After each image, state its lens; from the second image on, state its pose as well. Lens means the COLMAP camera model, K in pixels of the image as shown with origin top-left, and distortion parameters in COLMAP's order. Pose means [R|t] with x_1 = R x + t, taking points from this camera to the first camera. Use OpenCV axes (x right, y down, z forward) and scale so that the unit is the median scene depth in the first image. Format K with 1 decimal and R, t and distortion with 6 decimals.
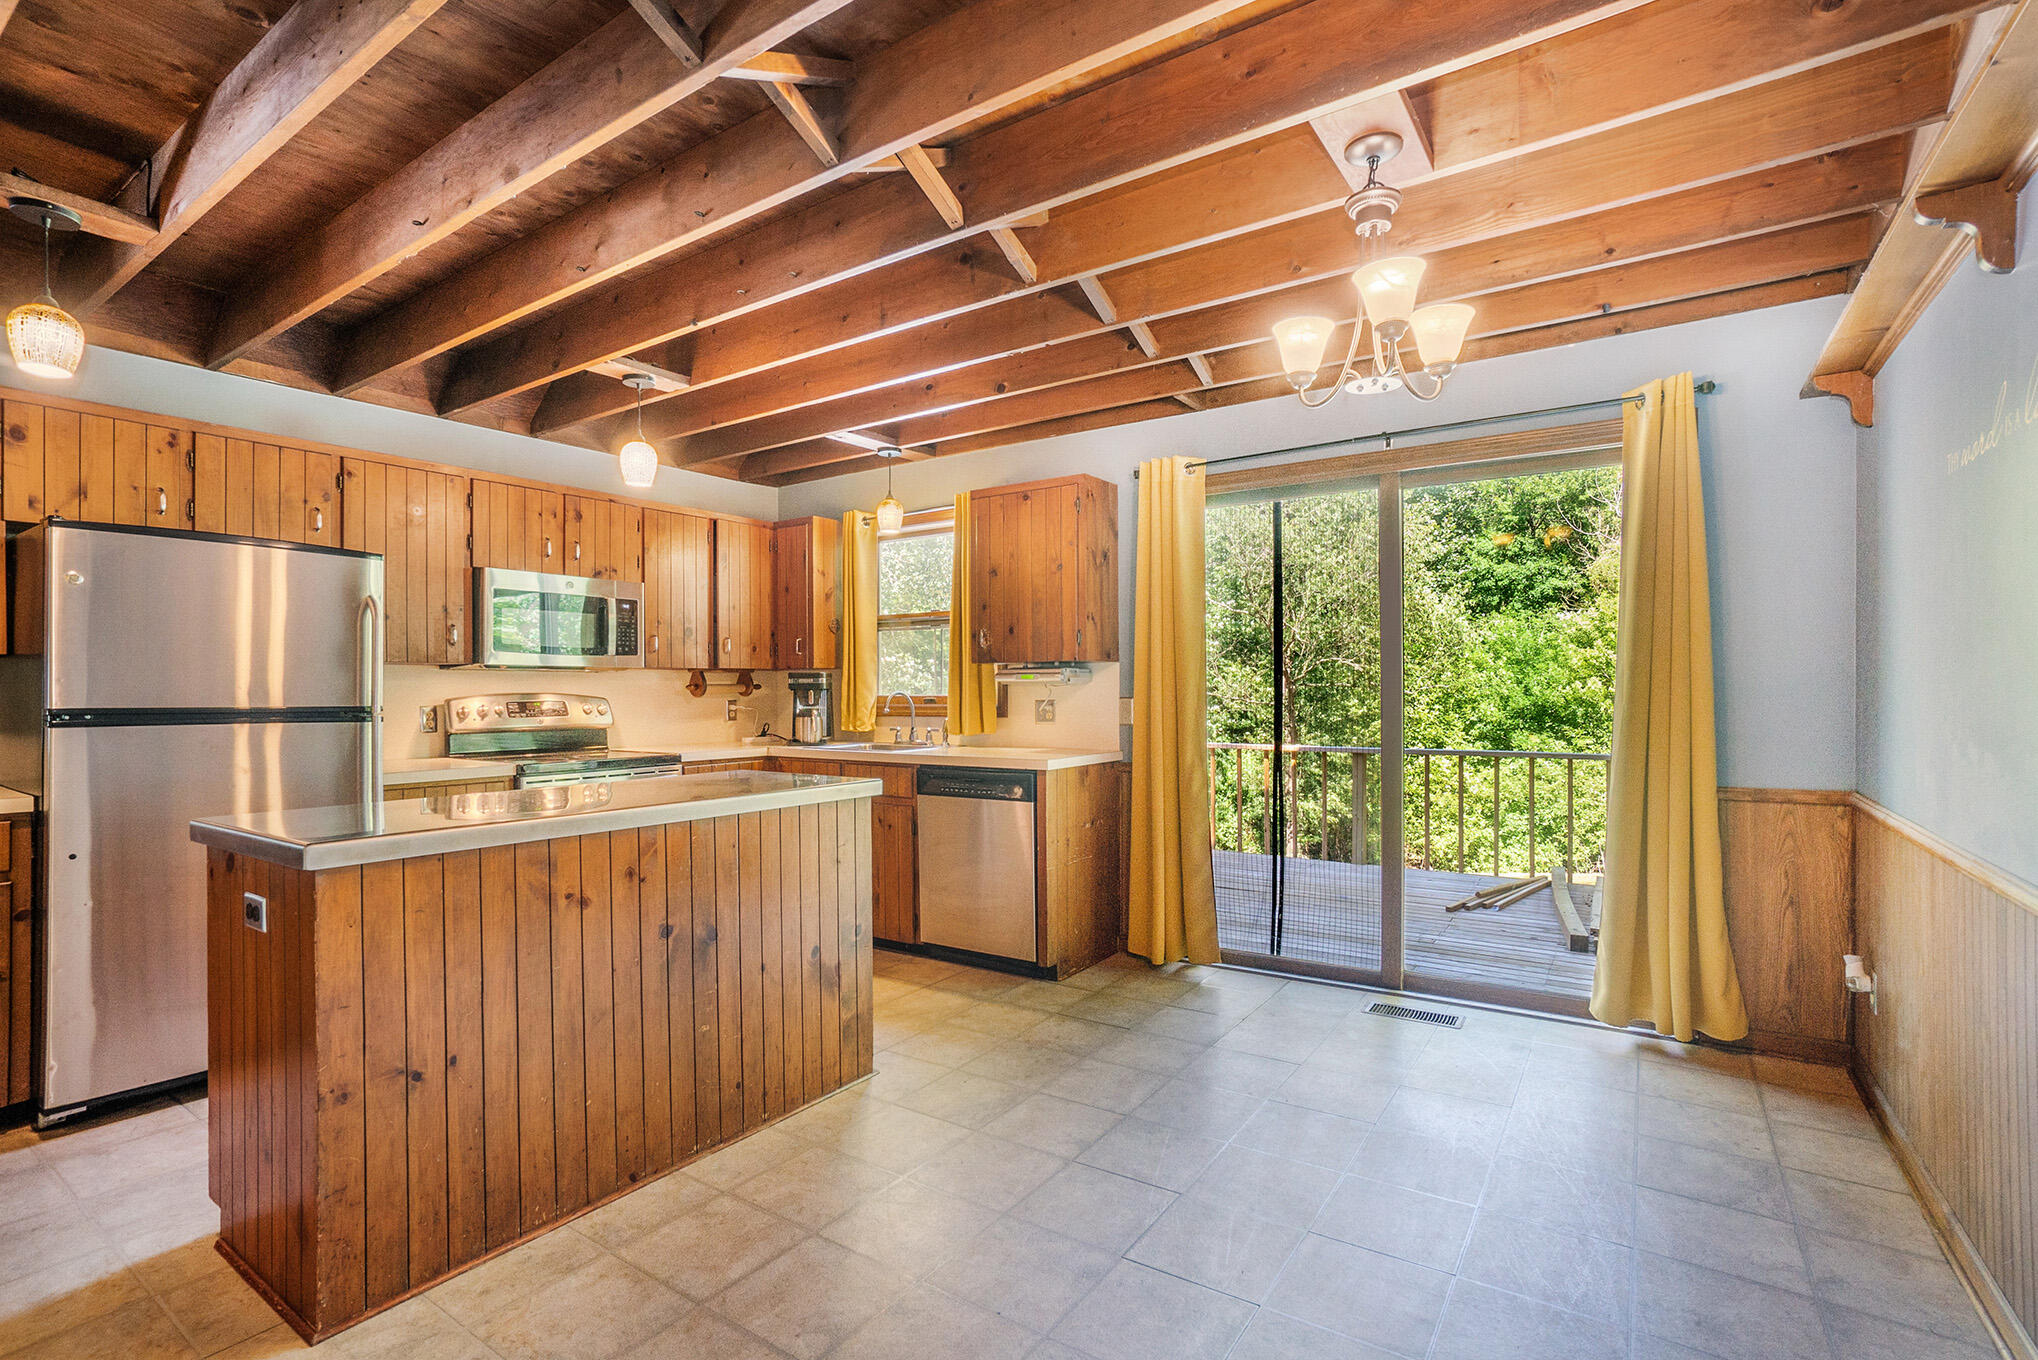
lens RADIAL K [[957.2, 0, 1034.0], [0, 957.2, 682.7], [0, 0, 1]] dist [-0.044896, 0.015868]
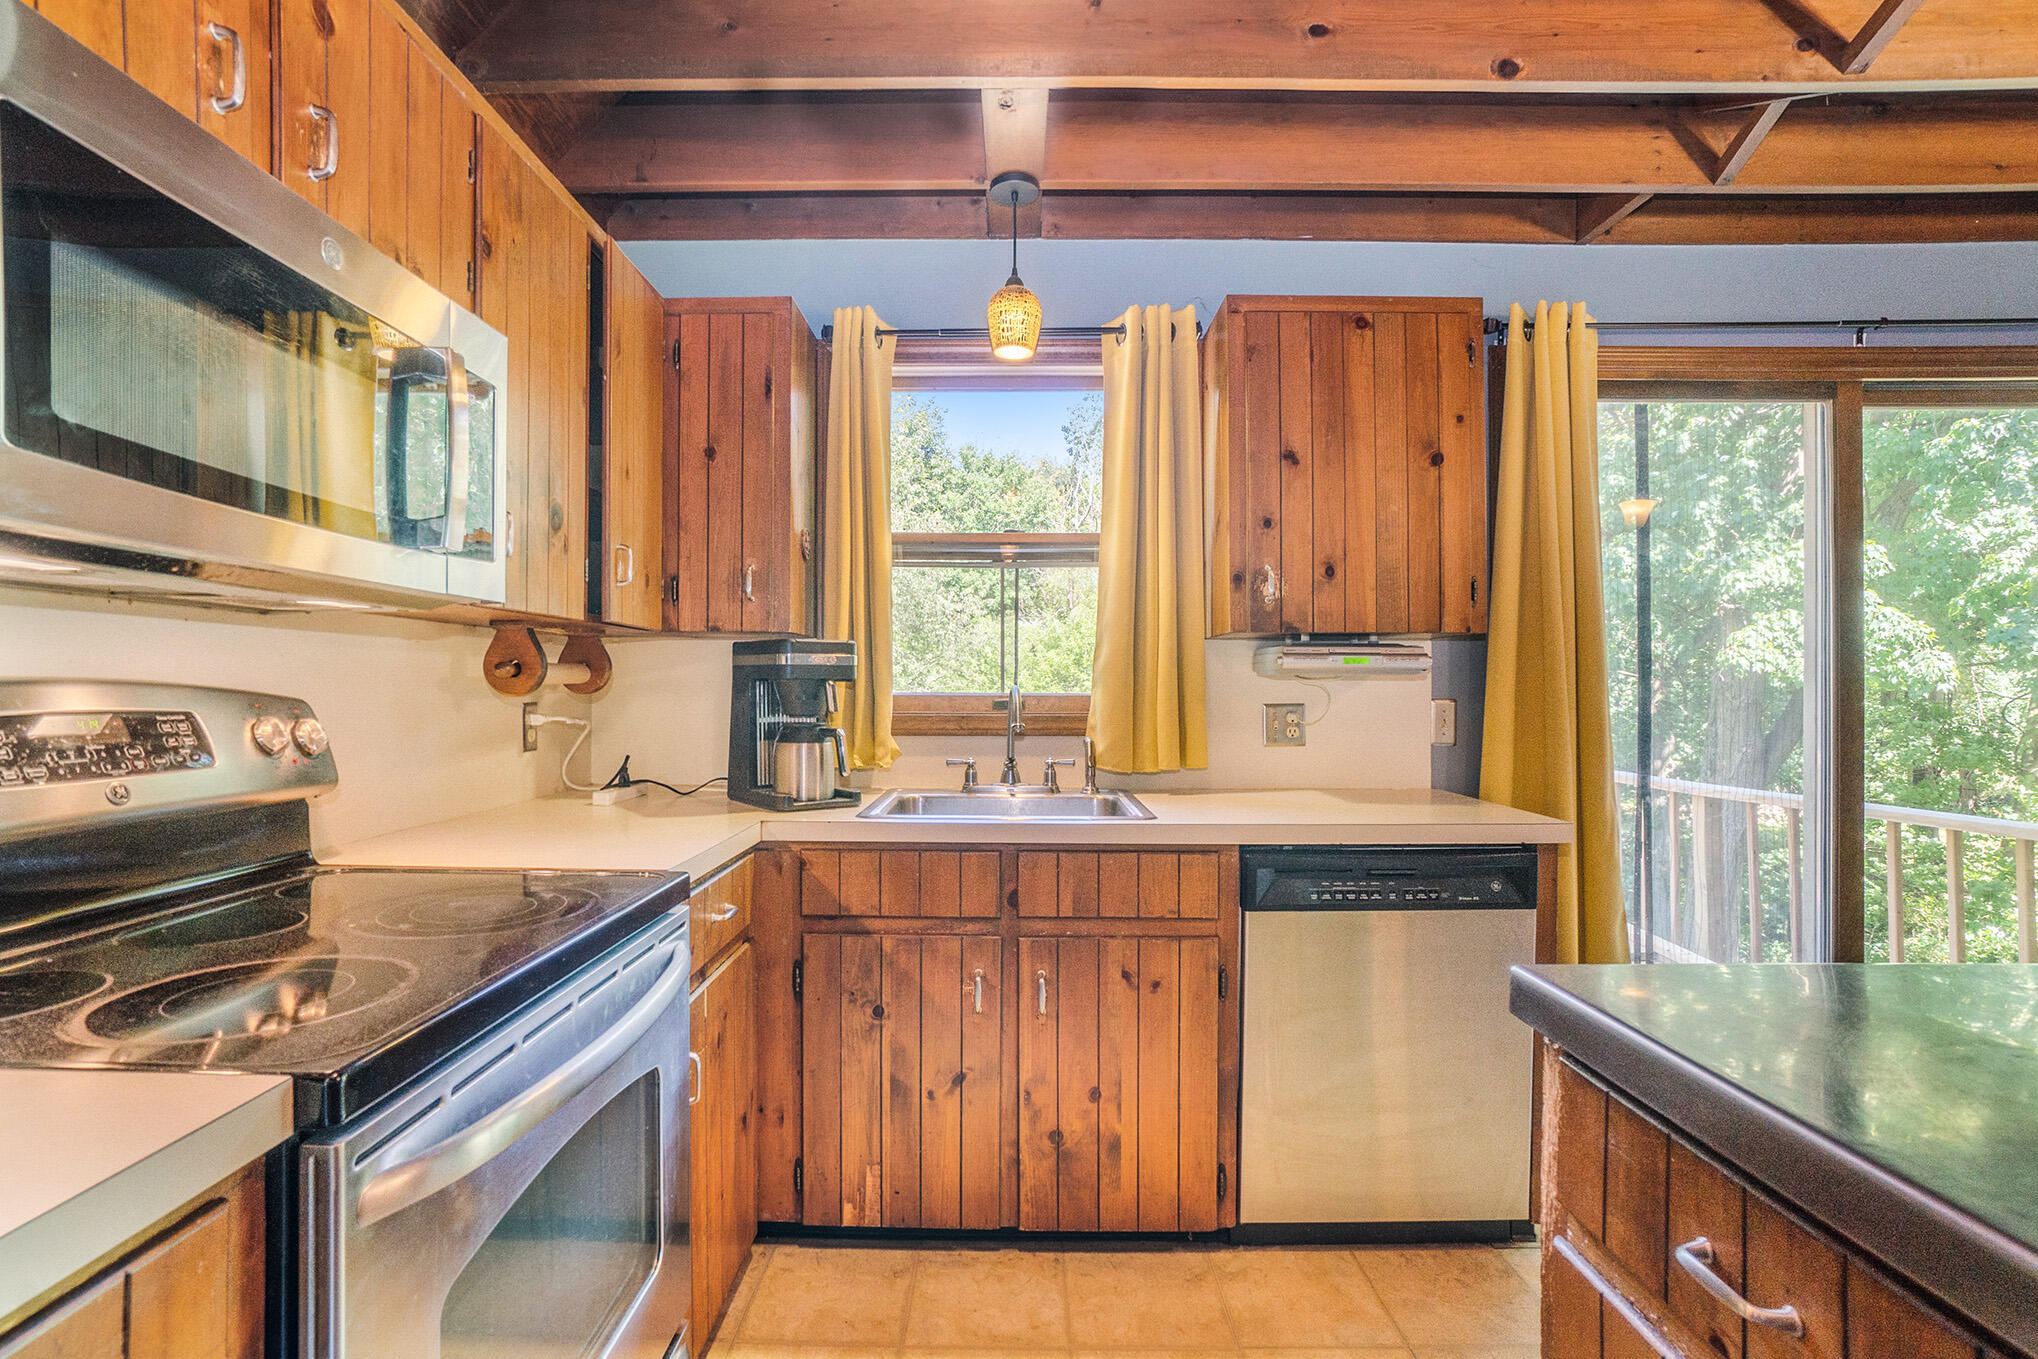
lens RADIAL K [[957.2, 0, 1019.1], [0, 957.2, 678.5], [0, 0, 1]] dist [-0.044896, 0.015868]
pose [[0.842207, 0.013346, 0.538988, -0.478740], [-0.012620, 0.999908, -0.005039, 0.008854], [-0.539006, -0.002558, 0.842298, 0.699569]]
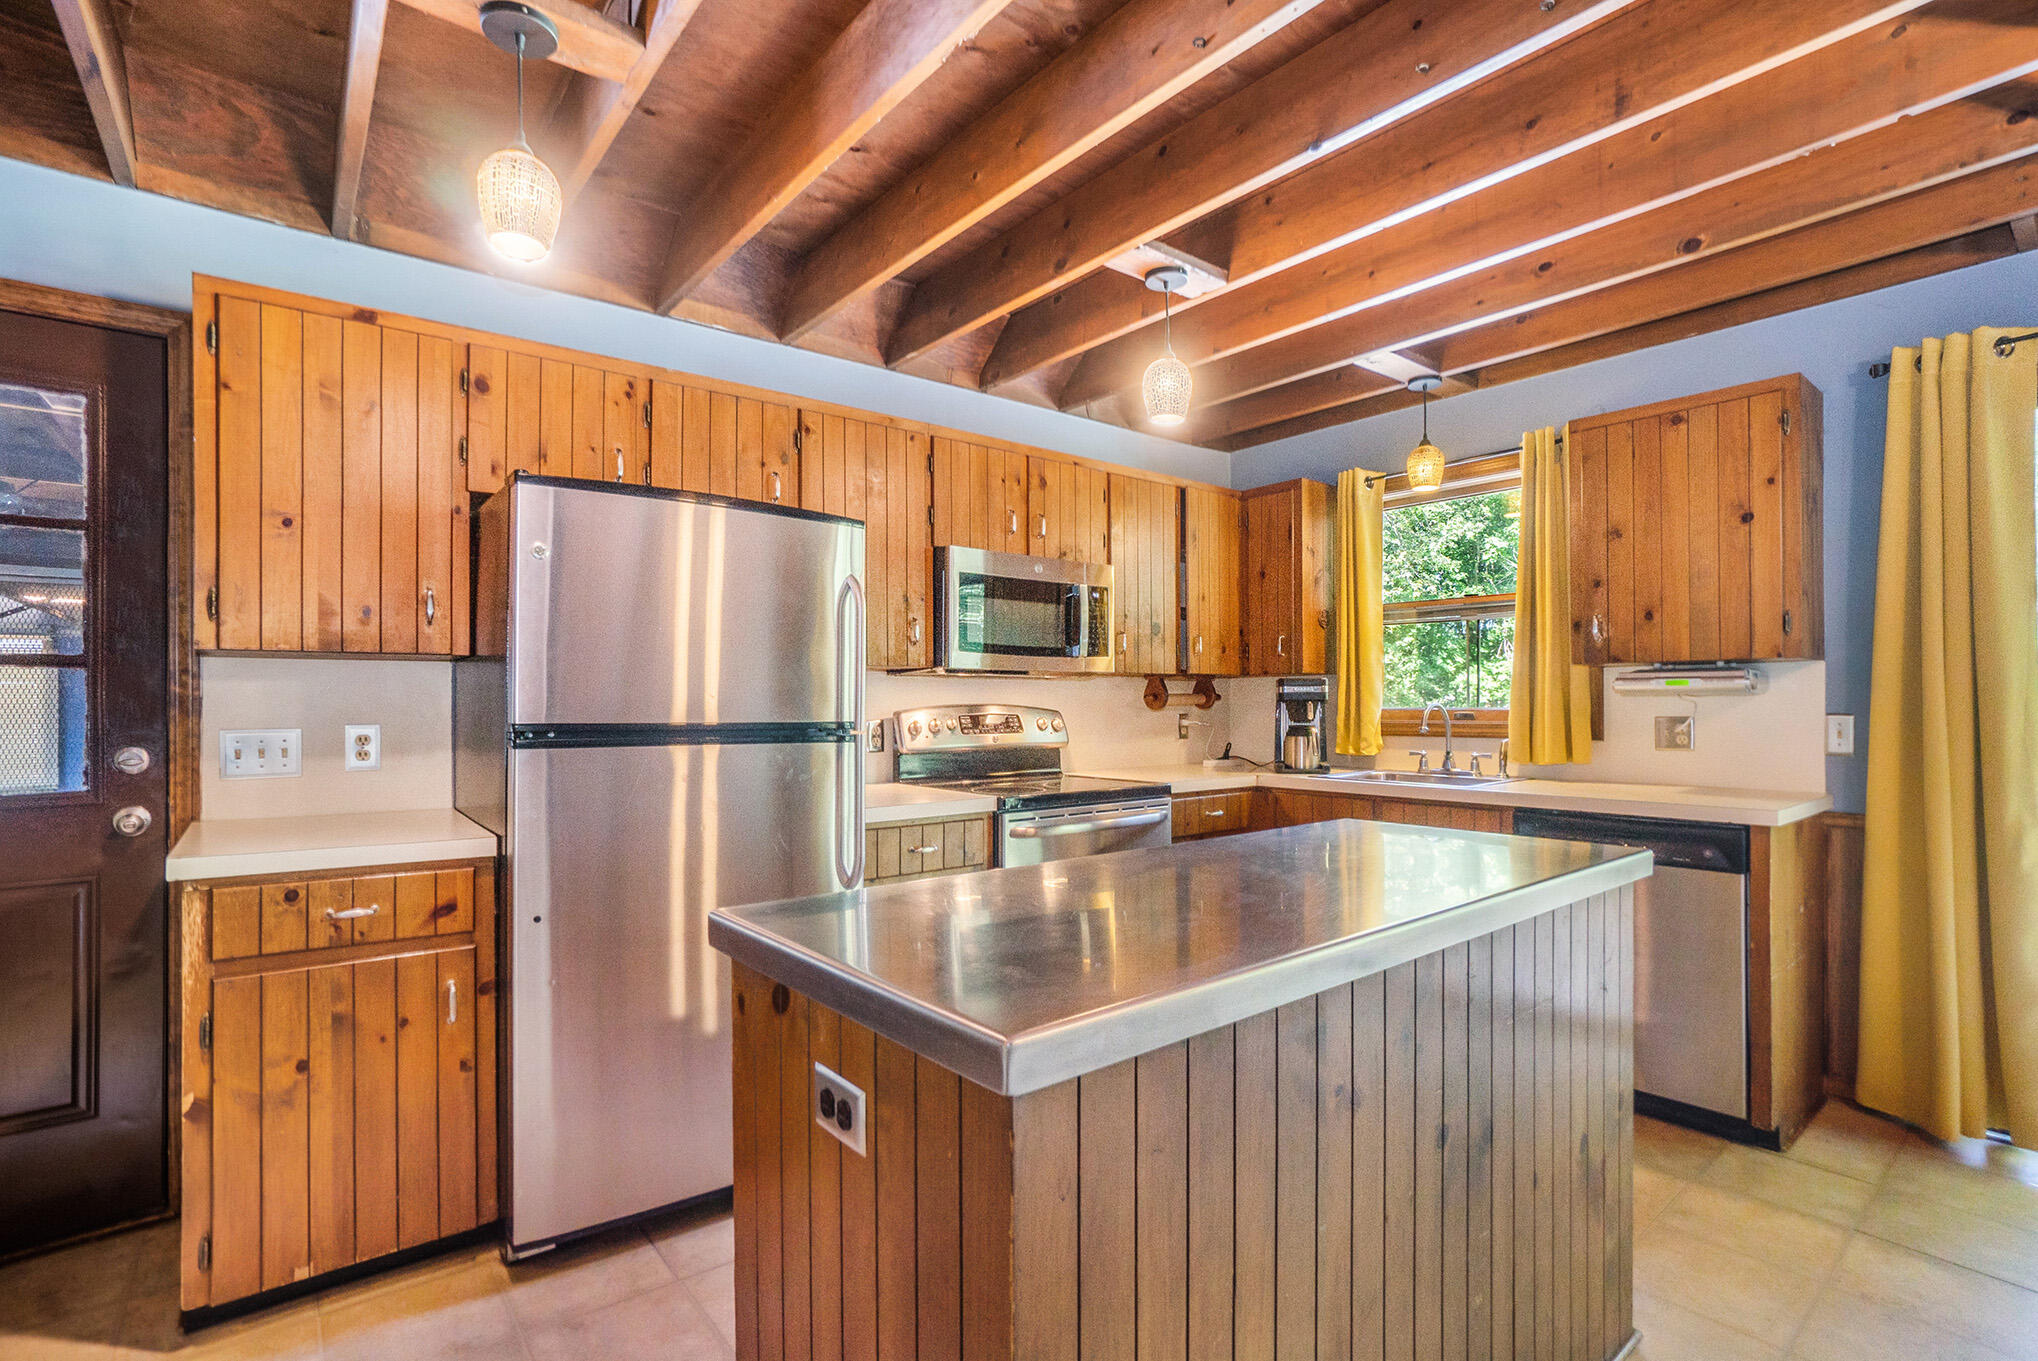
lens RADIAL K [[957.2, 0, 1034.7], [0, 957.2, 697.0], [0, 0, 1]] dist [-0.044896, 0.015868]
pose [[0.958834, 0.002036, -0.283961, -0.273930], [-0.001054, 0.999993, 0.003612, 0.001669], [0.283967, -0.003164, 0.958829, 0.240301]]
